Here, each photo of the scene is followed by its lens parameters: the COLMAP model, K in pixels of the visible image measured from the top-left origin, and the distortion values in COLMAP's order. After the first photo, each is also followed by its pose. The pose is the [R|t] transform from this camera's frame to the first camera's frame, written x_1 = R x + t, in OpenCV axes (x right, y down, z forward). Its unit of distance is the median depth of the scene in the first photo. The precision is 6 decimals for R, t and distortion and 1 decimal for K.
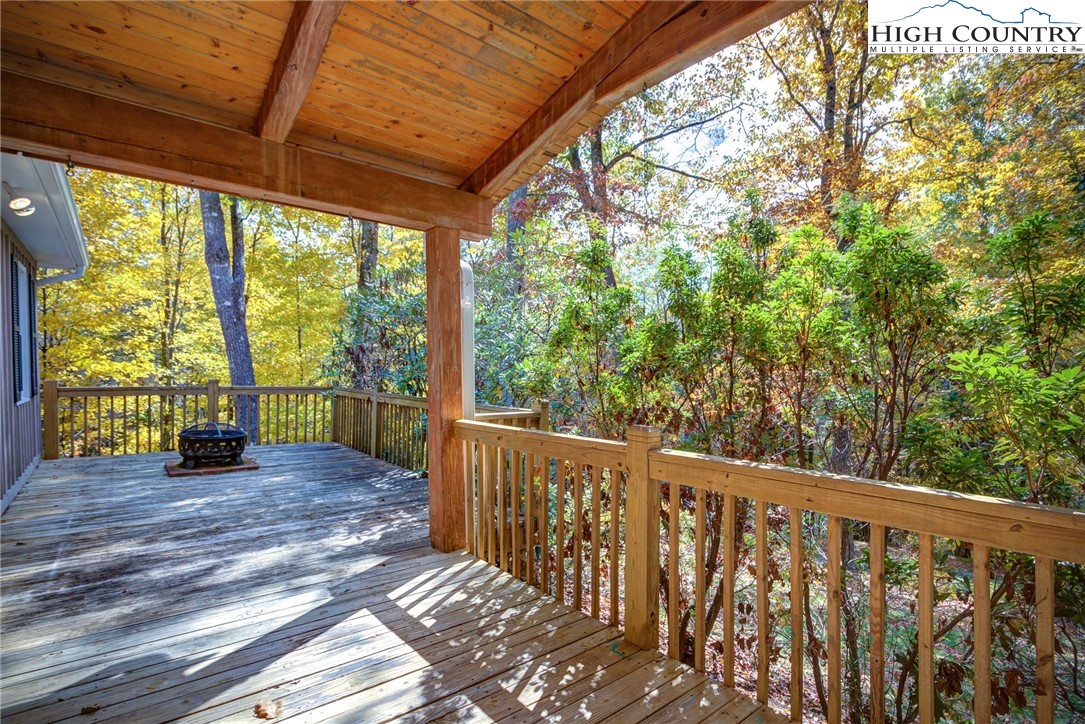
lens RADIAL K [[546.1, 0, 541.7], [0, 546.1, 351.3], [0, 0, 1]] dist [0.018941, -0.000319]
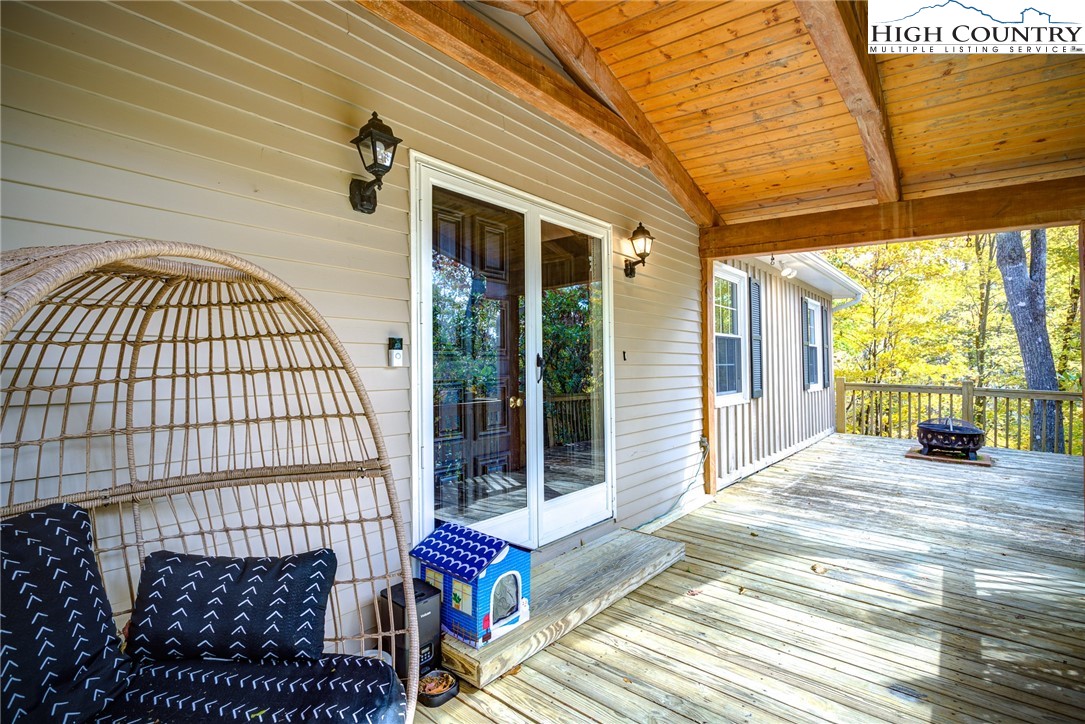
lens RADIAL K [[546.1, 0, 545.3], [0, 546.1, 360.2], [0, 0, 1]] dist [0.018941, -0.000319]
pose [[0.230317, -0.007213, -0.973089, 0.327023], [0.020142, 0.999794, -0.002644, -0.004813], [0.972907, -0.018991, 0.230414, -0.070575]]
